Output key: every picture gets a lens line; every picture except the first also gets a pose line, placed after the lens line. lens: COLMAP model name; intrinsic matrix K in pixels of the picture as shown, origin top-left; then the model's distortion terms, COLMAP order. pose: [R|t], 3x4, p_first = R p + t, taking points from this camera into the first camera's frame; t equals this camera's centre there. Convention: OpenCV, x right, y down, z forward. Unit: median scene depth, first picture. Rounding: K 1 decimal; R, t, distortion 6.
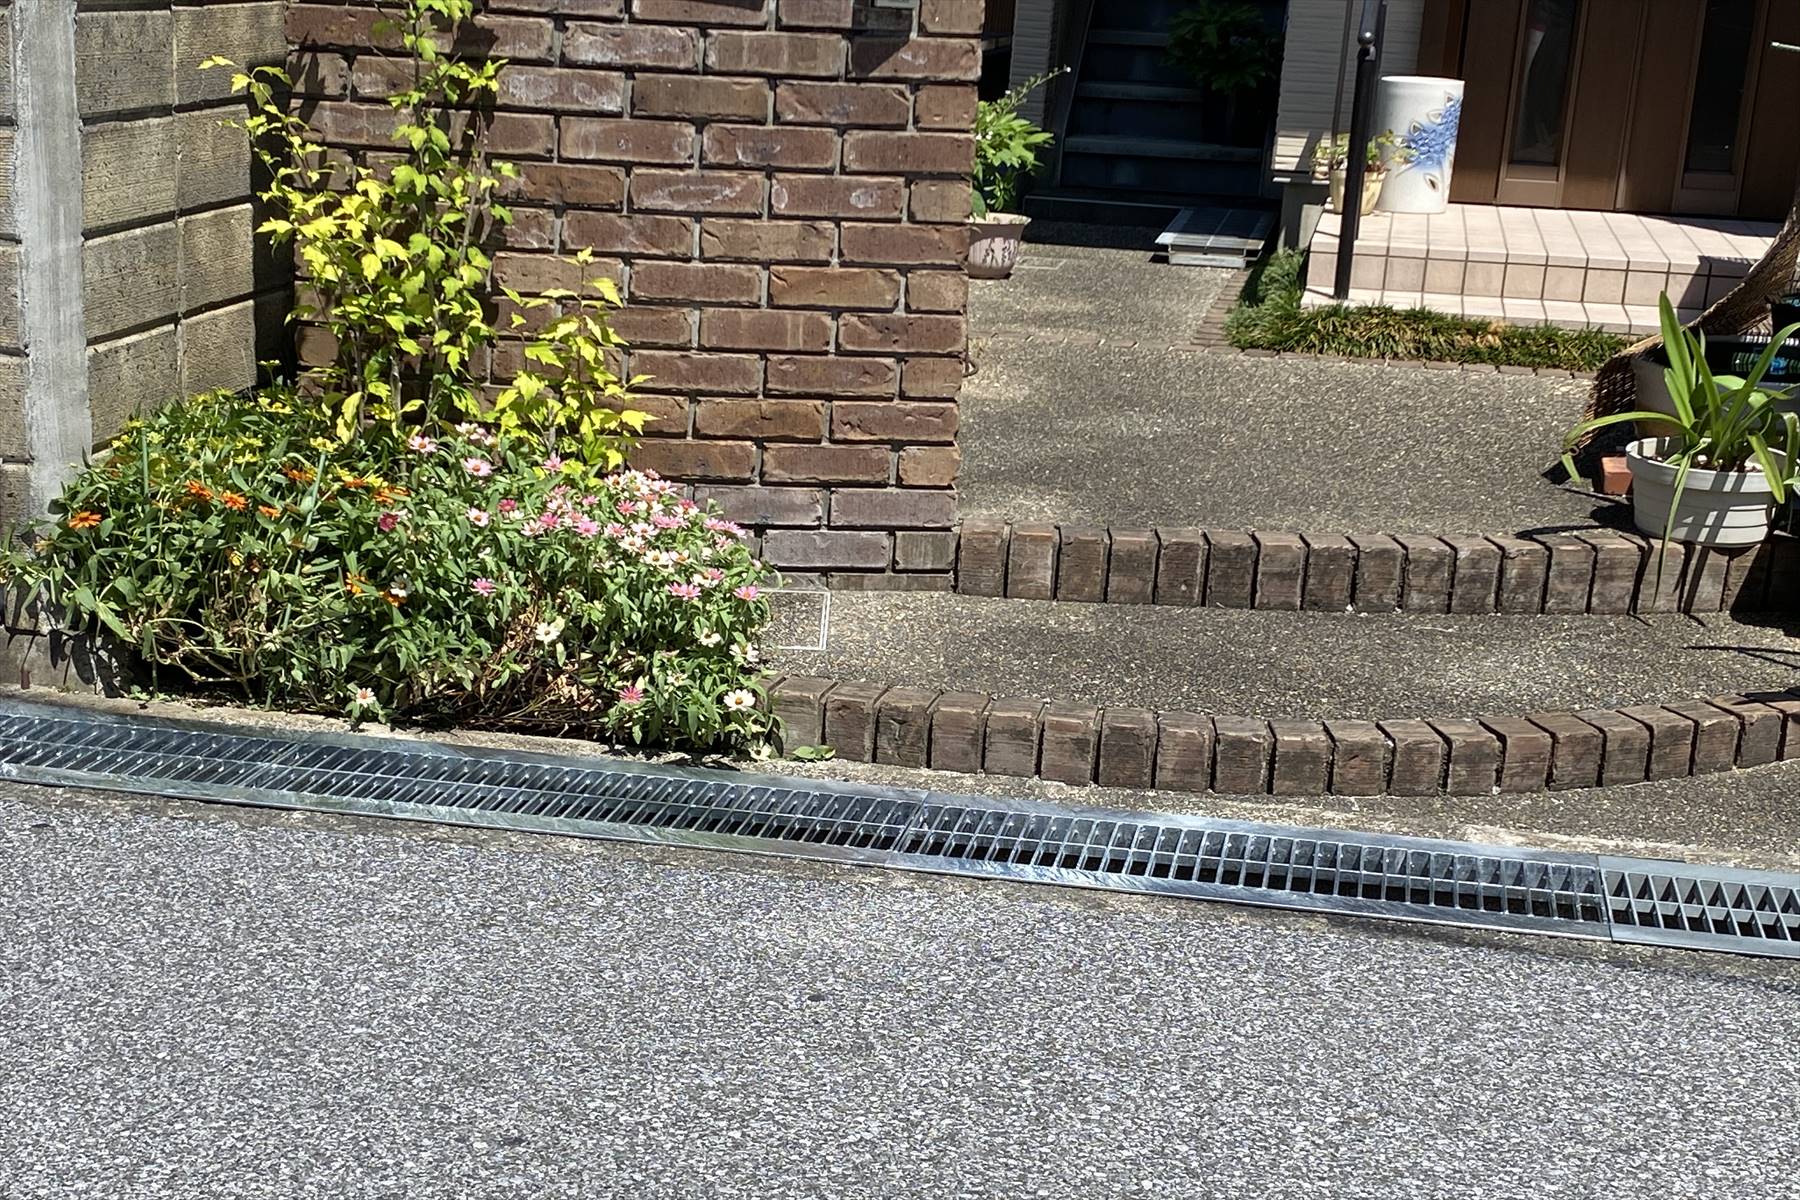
lens RADIAL K [[2744.5, 0, 900.0], [0, 2744.5, 600.0], [0, 0, 1]] dist [-0.002532, -0.001060]
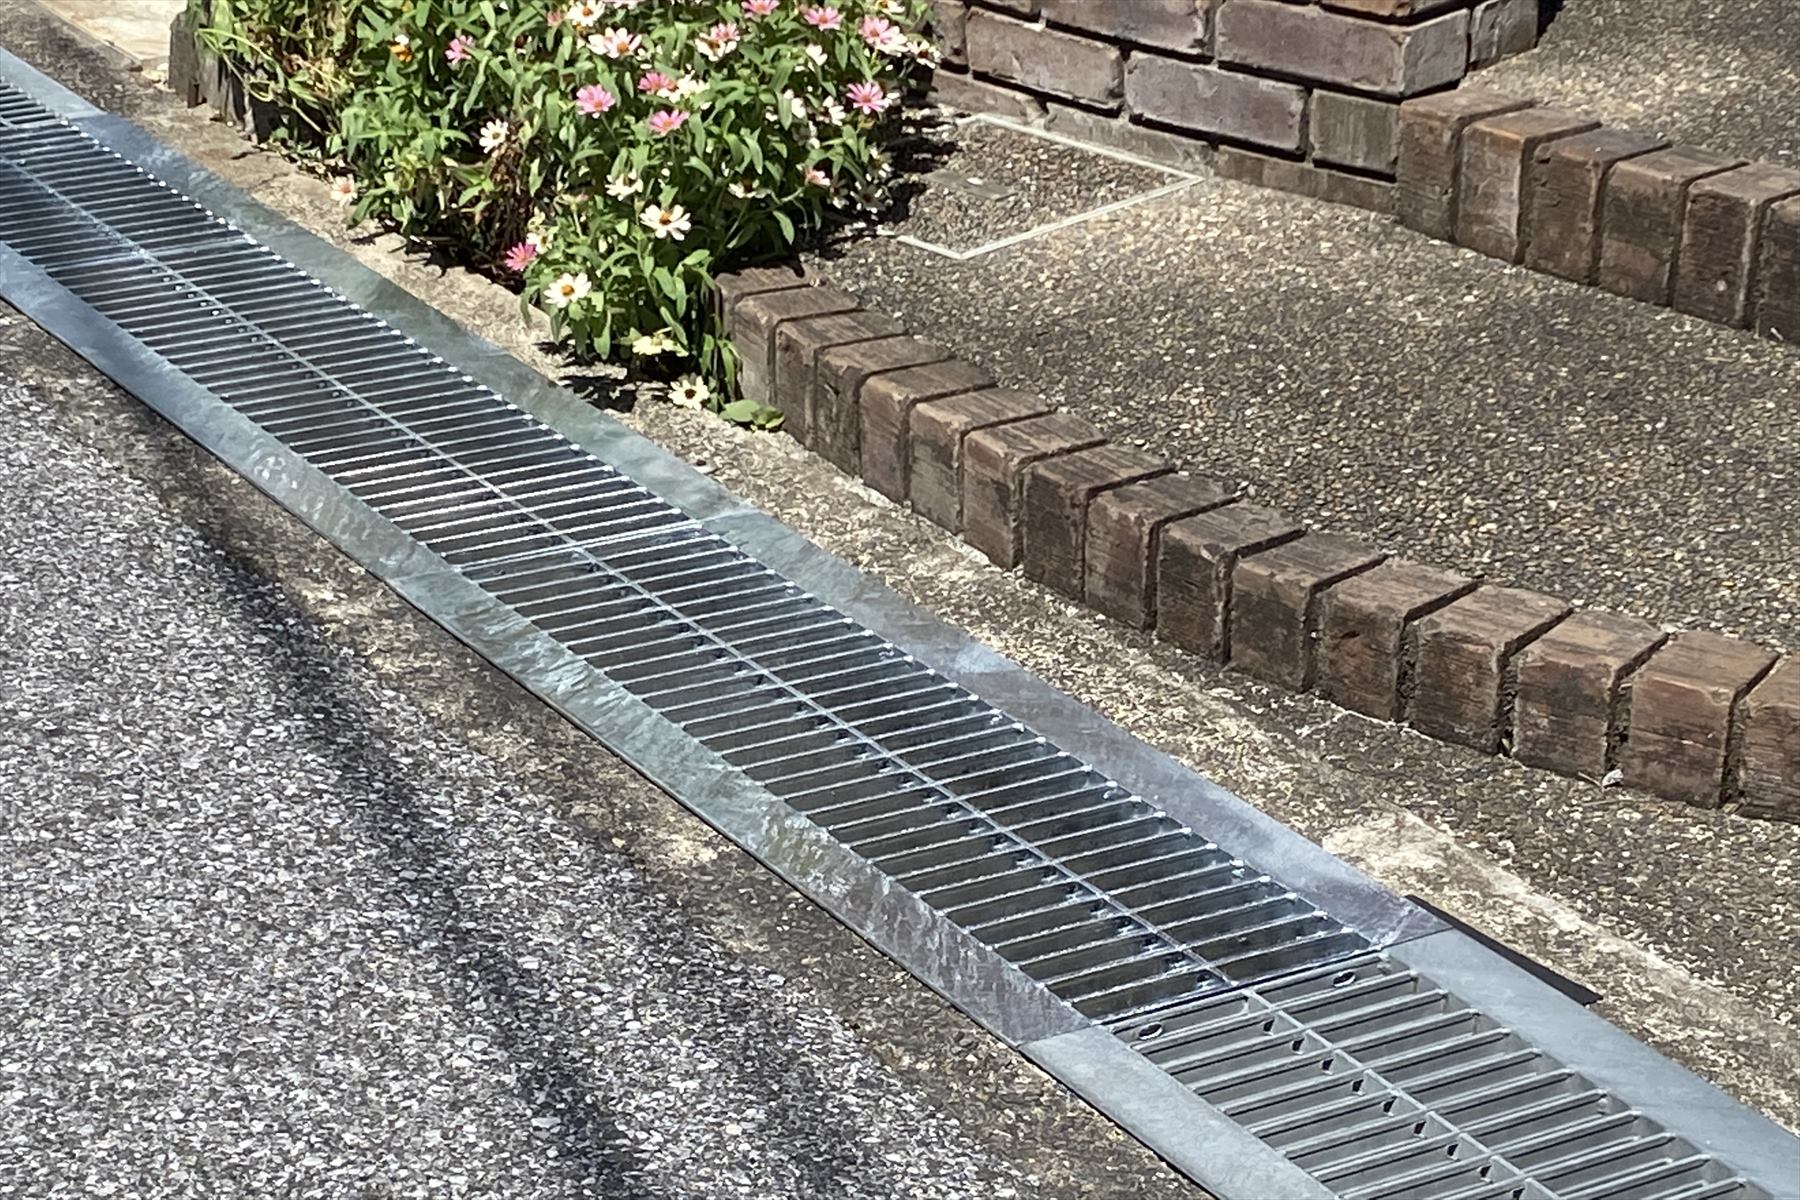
lens RADIAL K [[4307.8, 0, 900.0], [0, 4307.8, 600.0], [0, 0, 1]] dist [0.073454, 0.332038]
pose [[0.668008, 0.235377, -0.705948, 0.576529], [-0.159741, 0.971900, 0.172895, -0.061572], [0.726806, -0.002726, 0.686837, 0.348694]]
